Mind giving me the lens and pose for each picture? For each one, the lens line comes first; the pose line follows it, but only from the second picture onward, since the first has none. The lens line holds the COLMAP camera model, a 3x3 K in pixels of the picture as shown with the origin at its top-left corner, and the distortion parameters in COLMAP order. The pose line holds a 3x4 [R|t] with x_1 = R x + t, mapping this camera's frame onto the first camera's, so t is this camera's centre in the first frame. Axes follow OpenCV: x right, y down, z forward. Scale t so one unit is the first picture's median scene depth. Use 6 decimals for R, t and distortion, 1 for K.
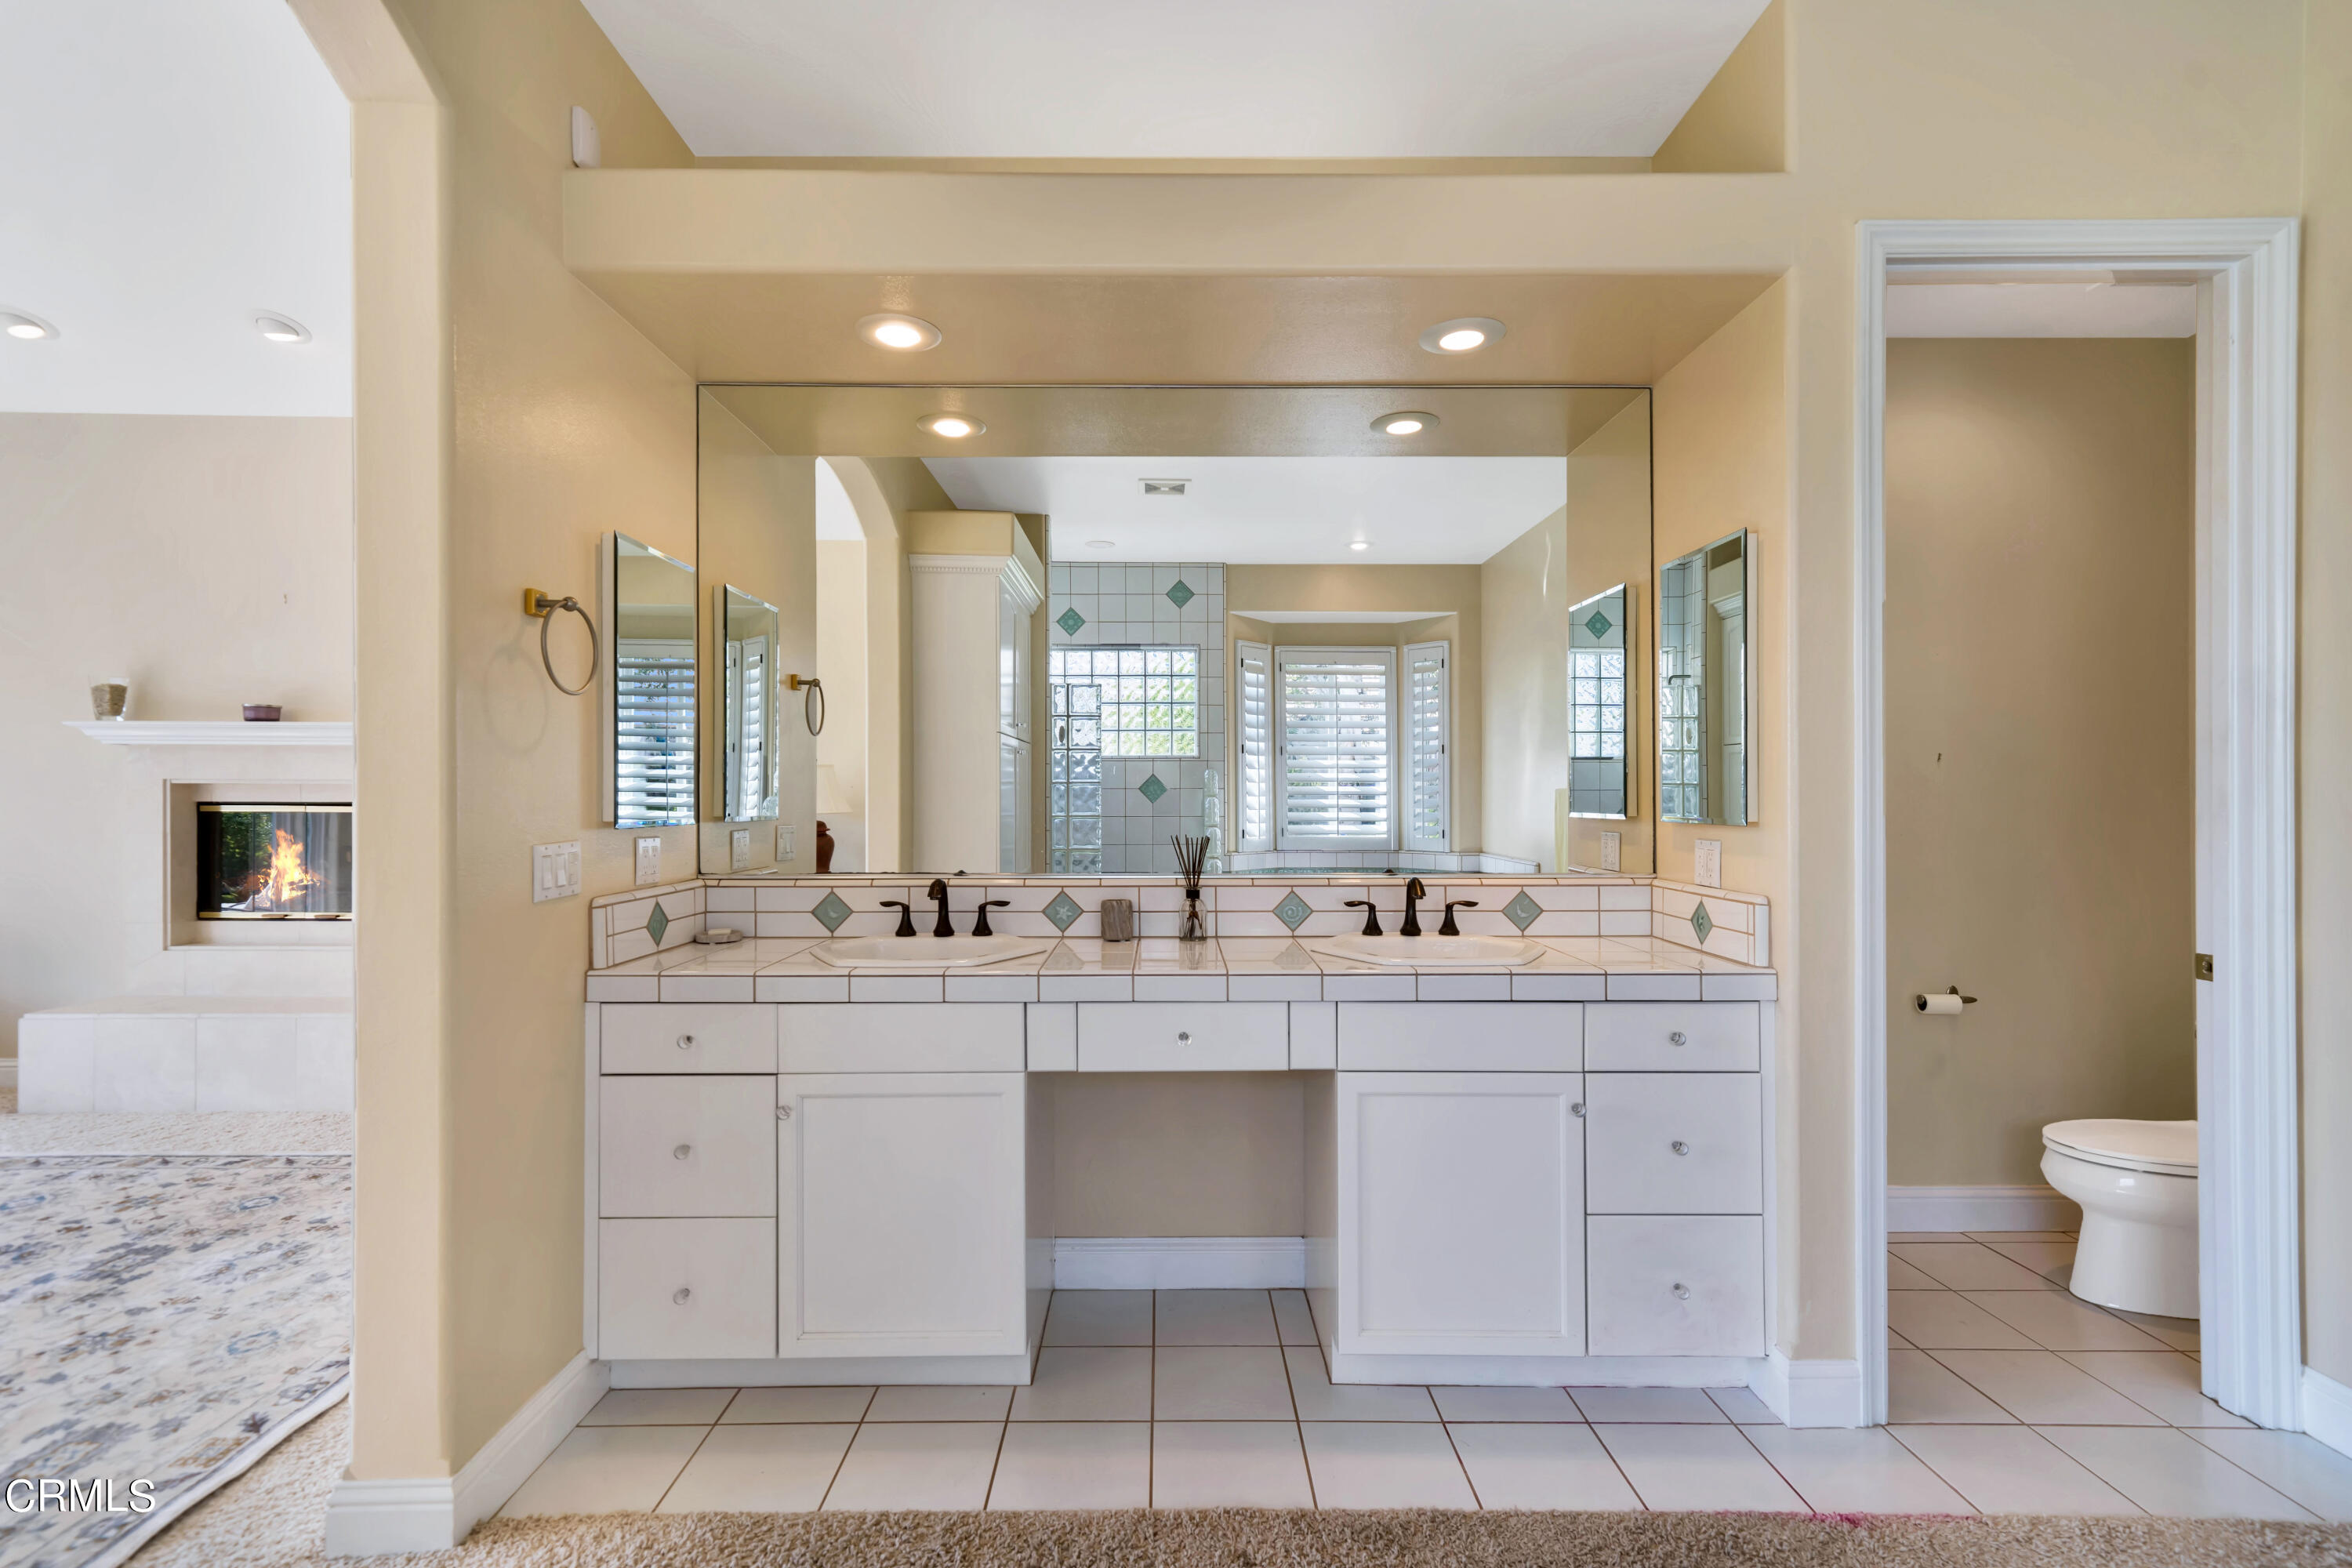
lens RADIAL K [[1070.9, 0, 1173.8], [0, 1070.9, 800.4], [0, 0, 1]] dist [-0.001345, 0.008135]
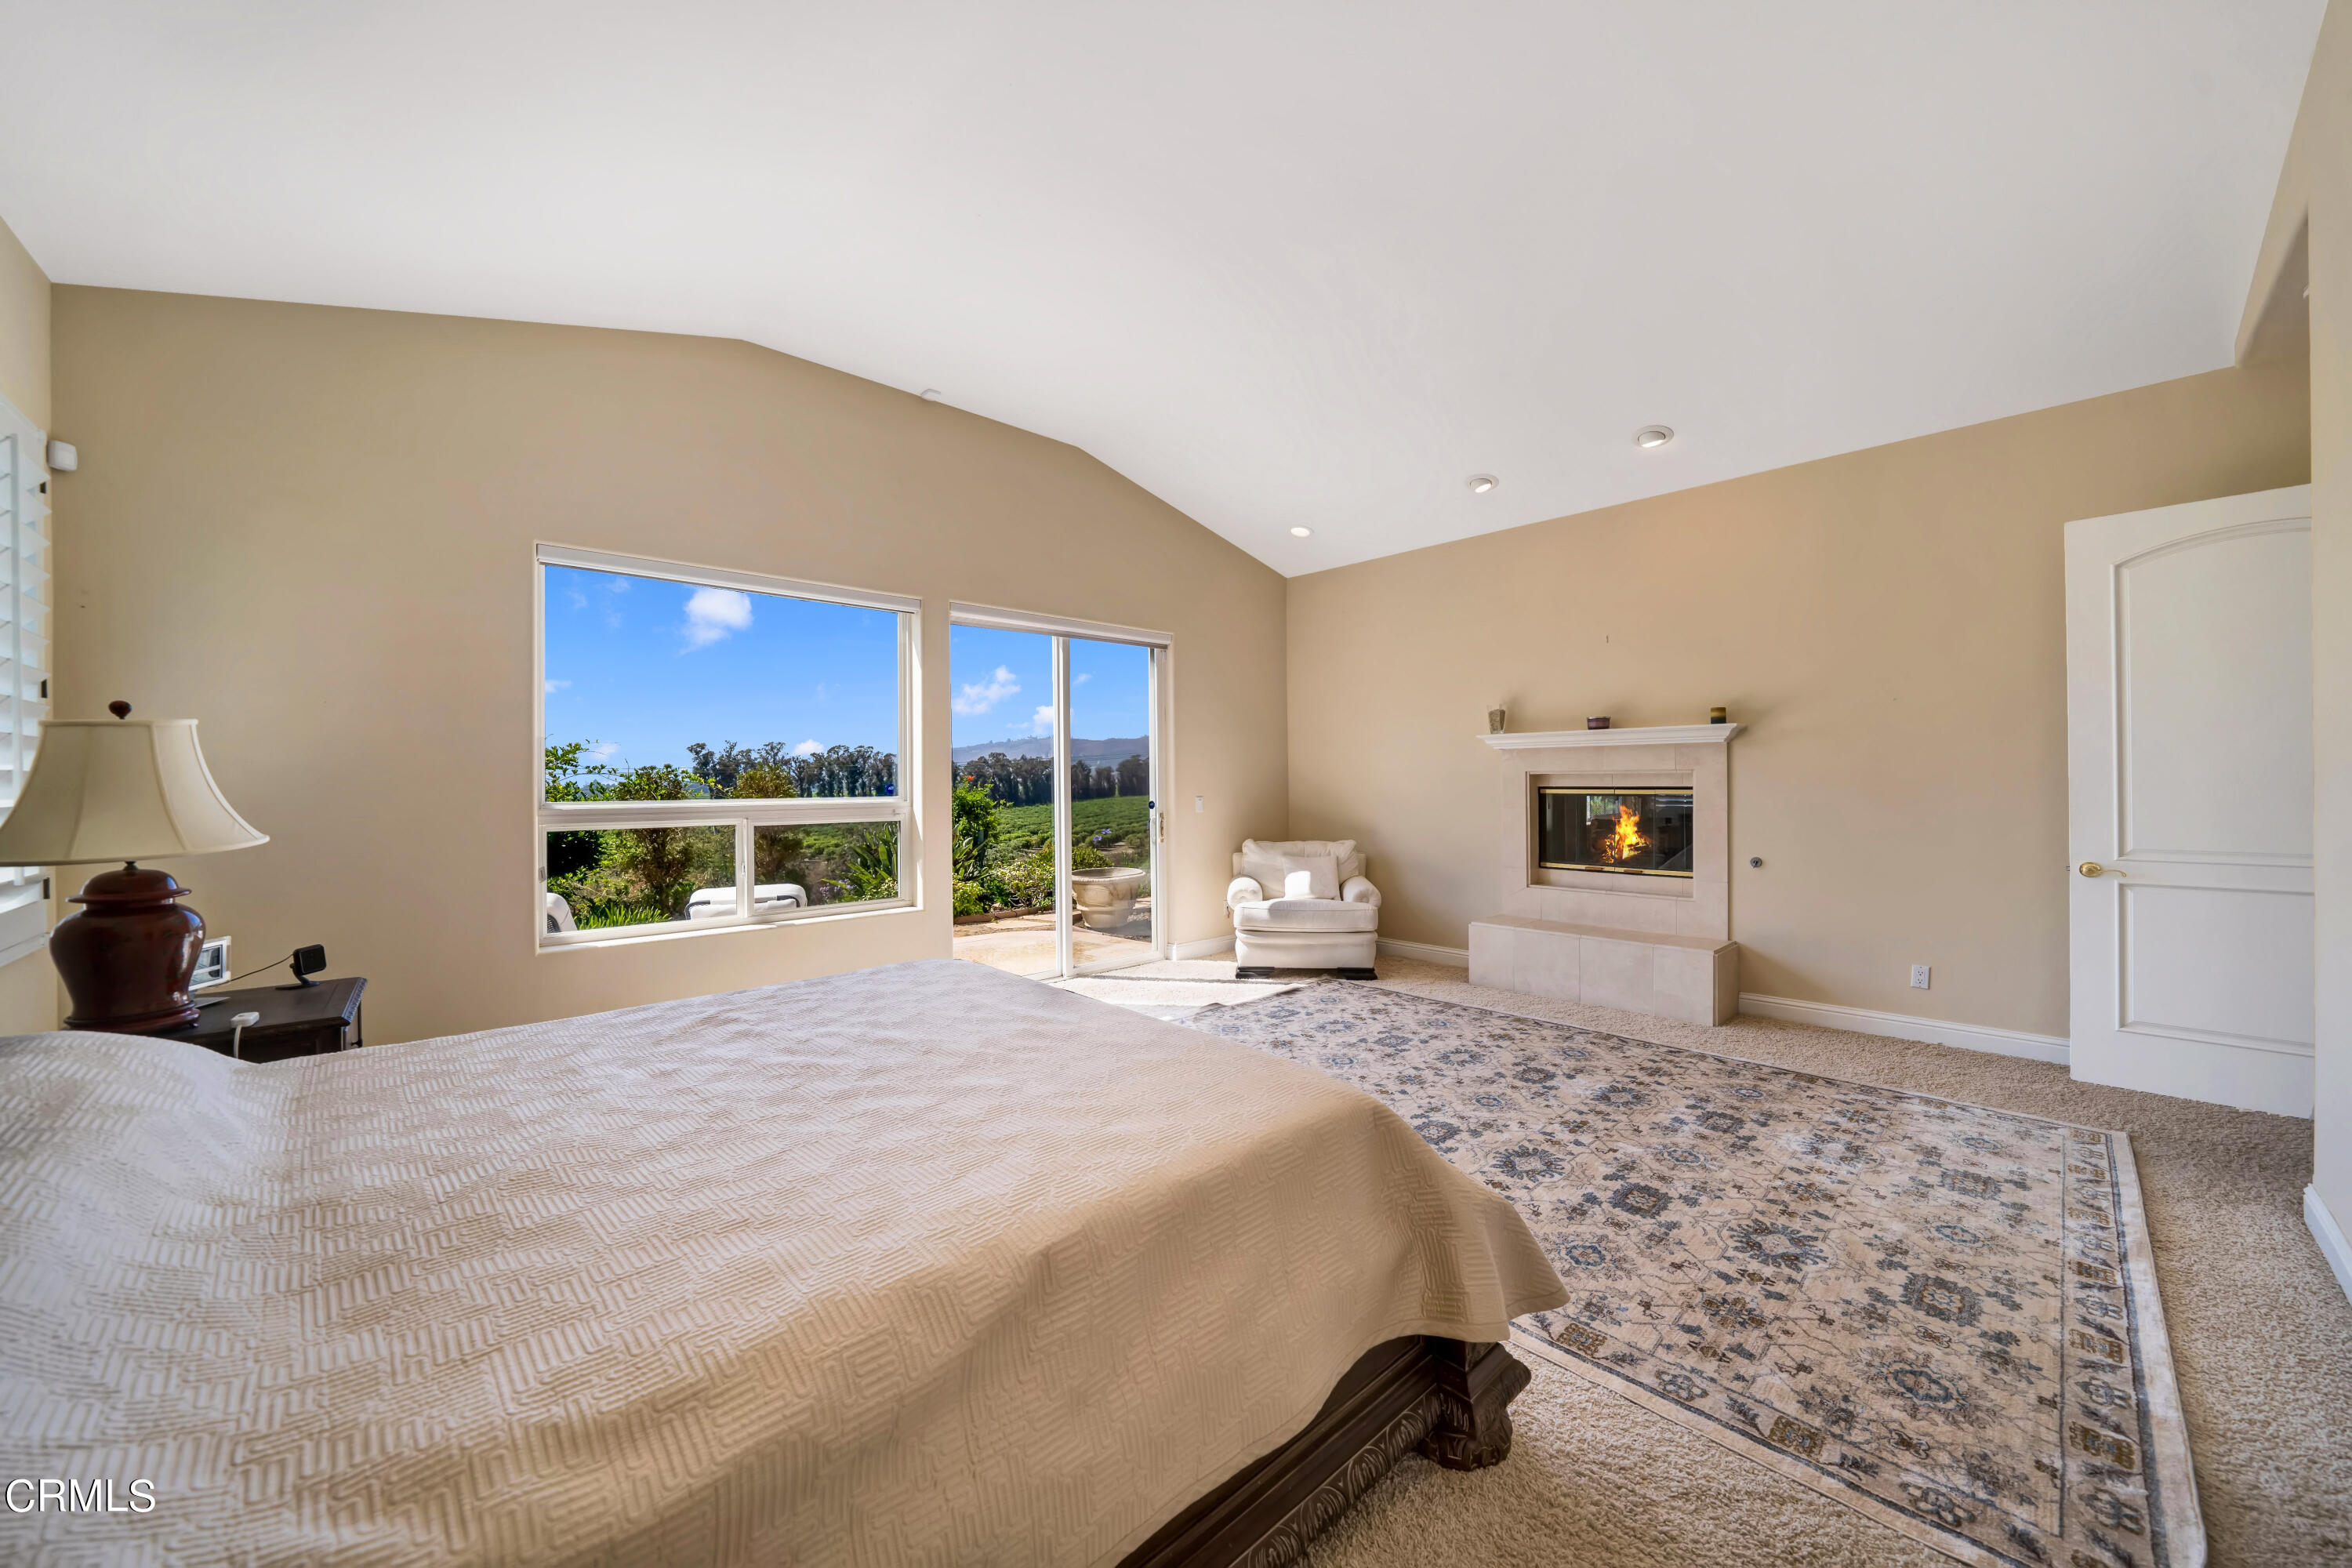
lens RADIAL K [[859.7, 0, 1176.0], [0, 859.7, 784.0], [0, 0, 1]] dist [-0.017842, 0.000082]
pose [[0.677157, -0.006134, -0.735813, -0.541932], [0.008671, 0.999962, -0.000355, -0.008133], [0.735787, -0.006140, 0.677185, -0.207399]]
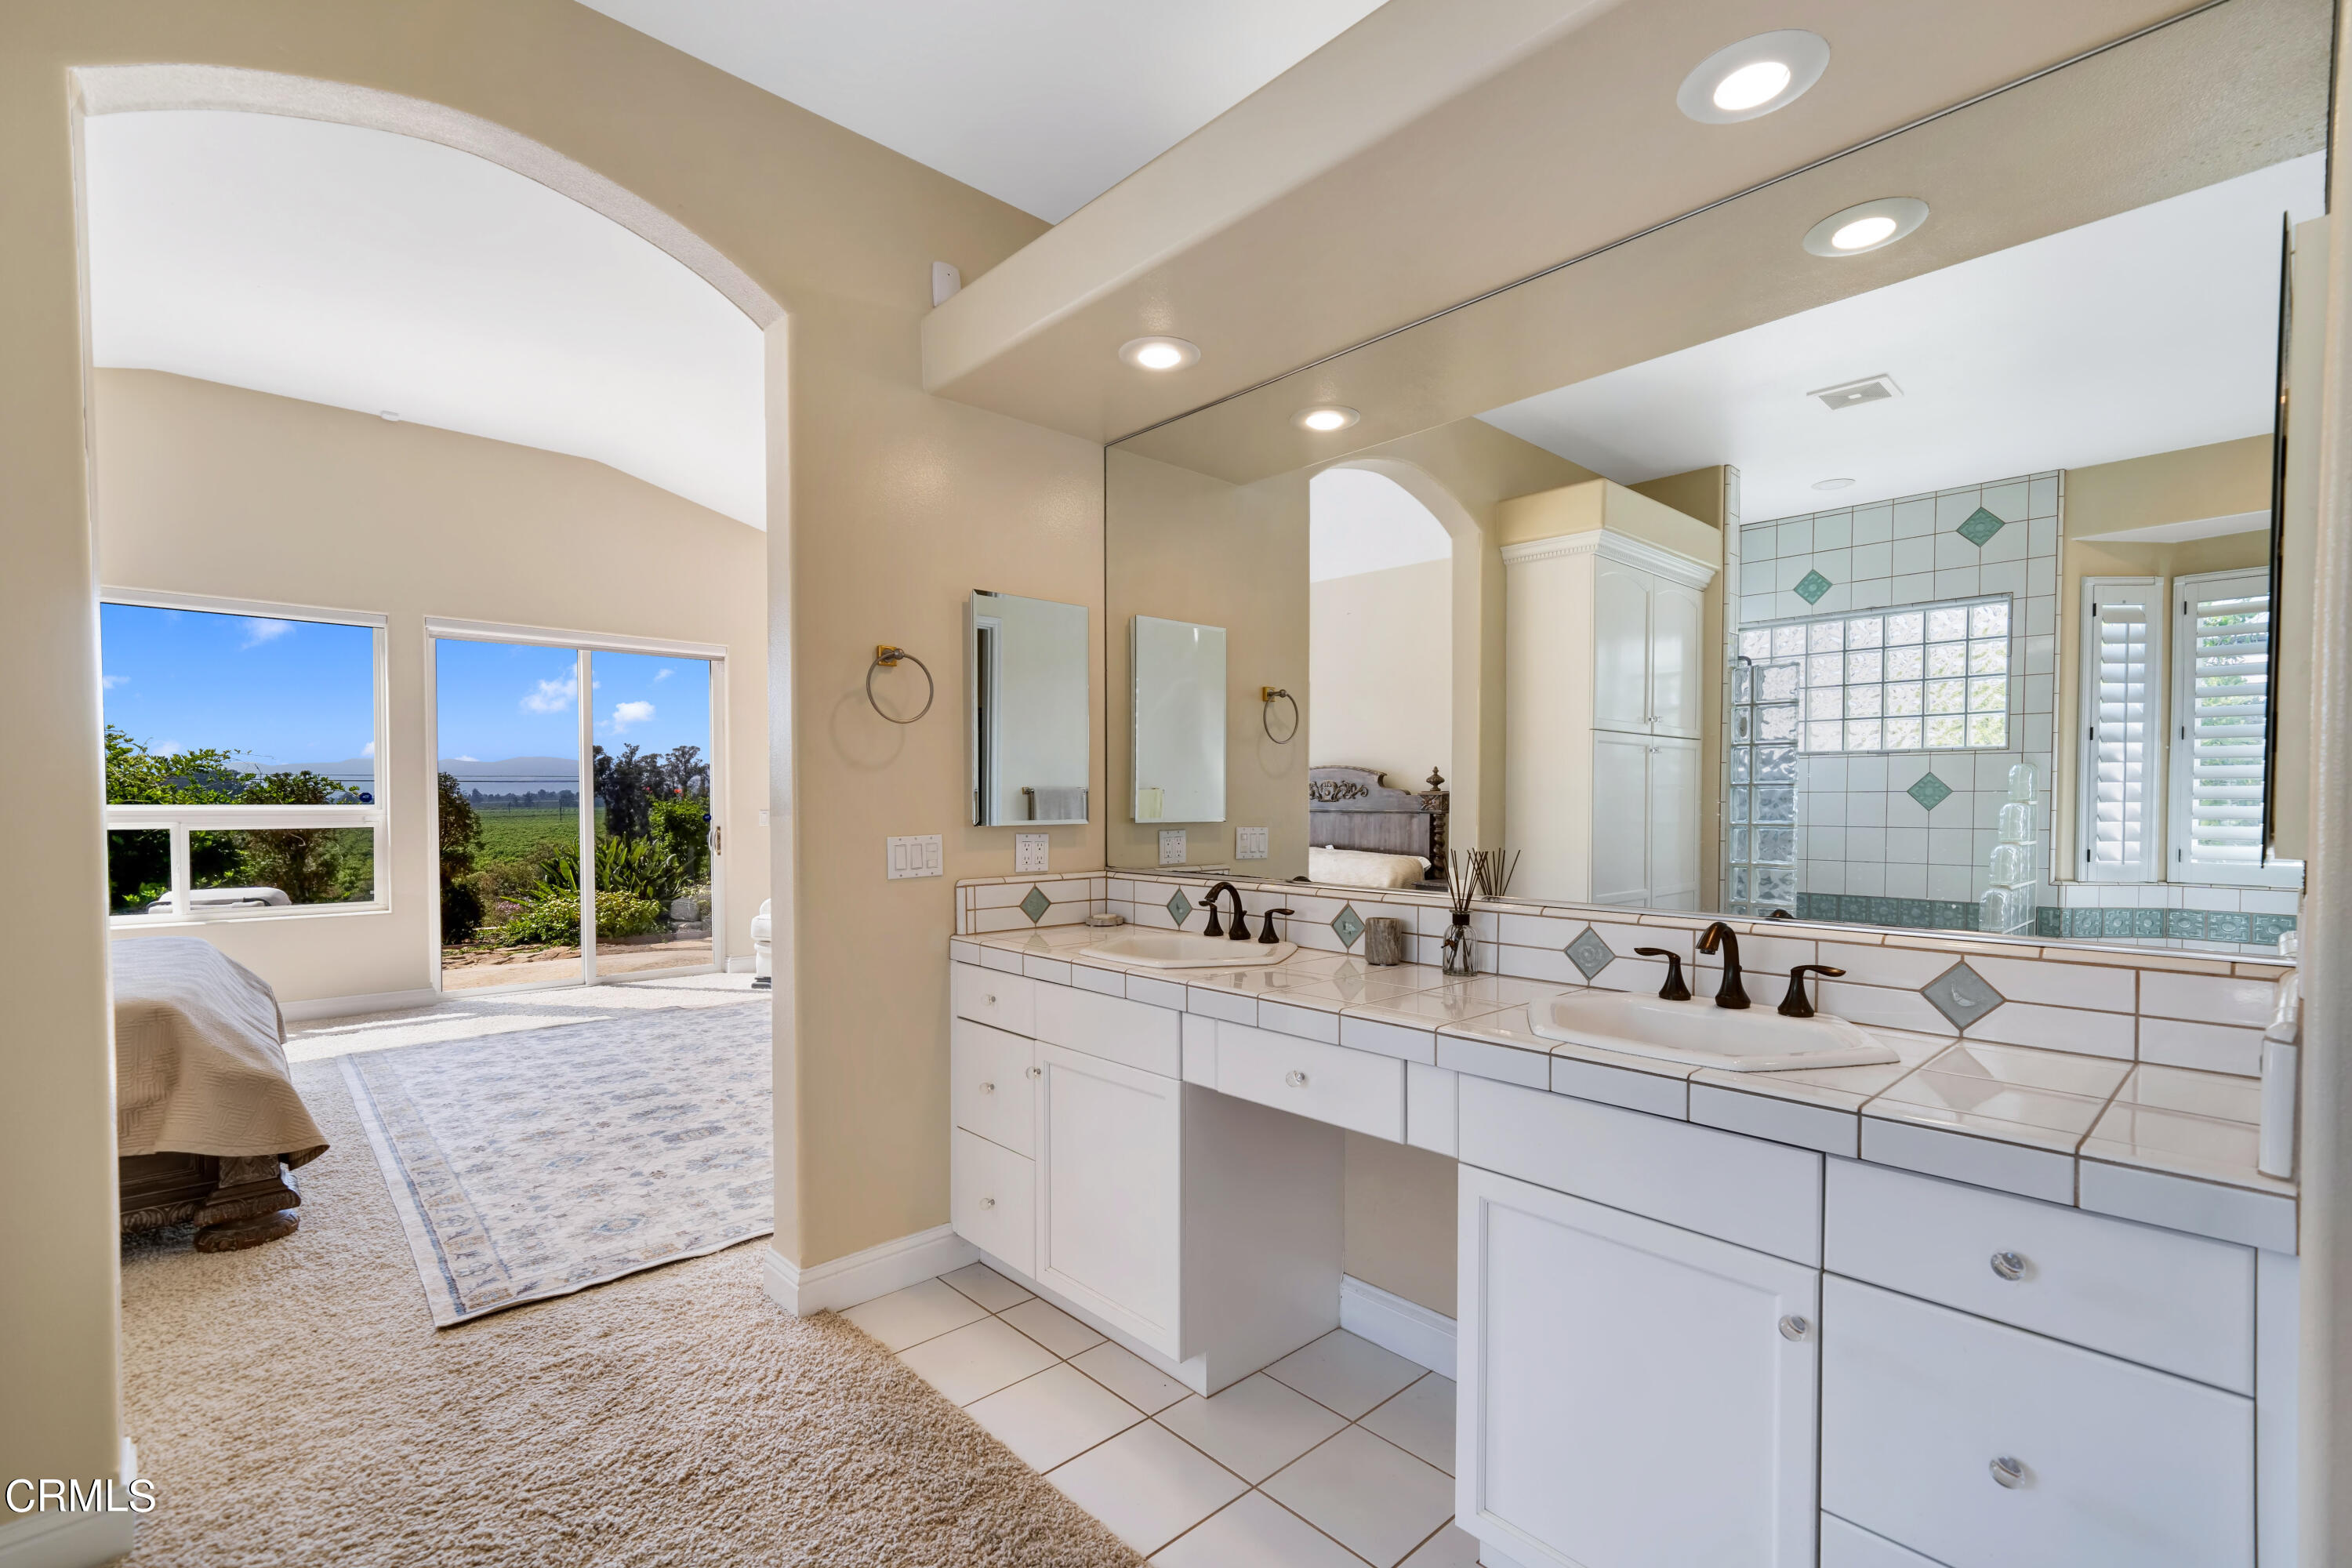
lens RADIAL K [[1036.2, 0, 1180.0], [0, 1036.2, 839.8], [0, 0, 1]] dist [0.000859, 0.000298]
pose [[0.675434, 0.028850, -0.736856, 0.366564], [-0.004191, 0.999368, 0.035286, -0.001070], [0.737408, -0.020745, 0.675128, 0.236782]]
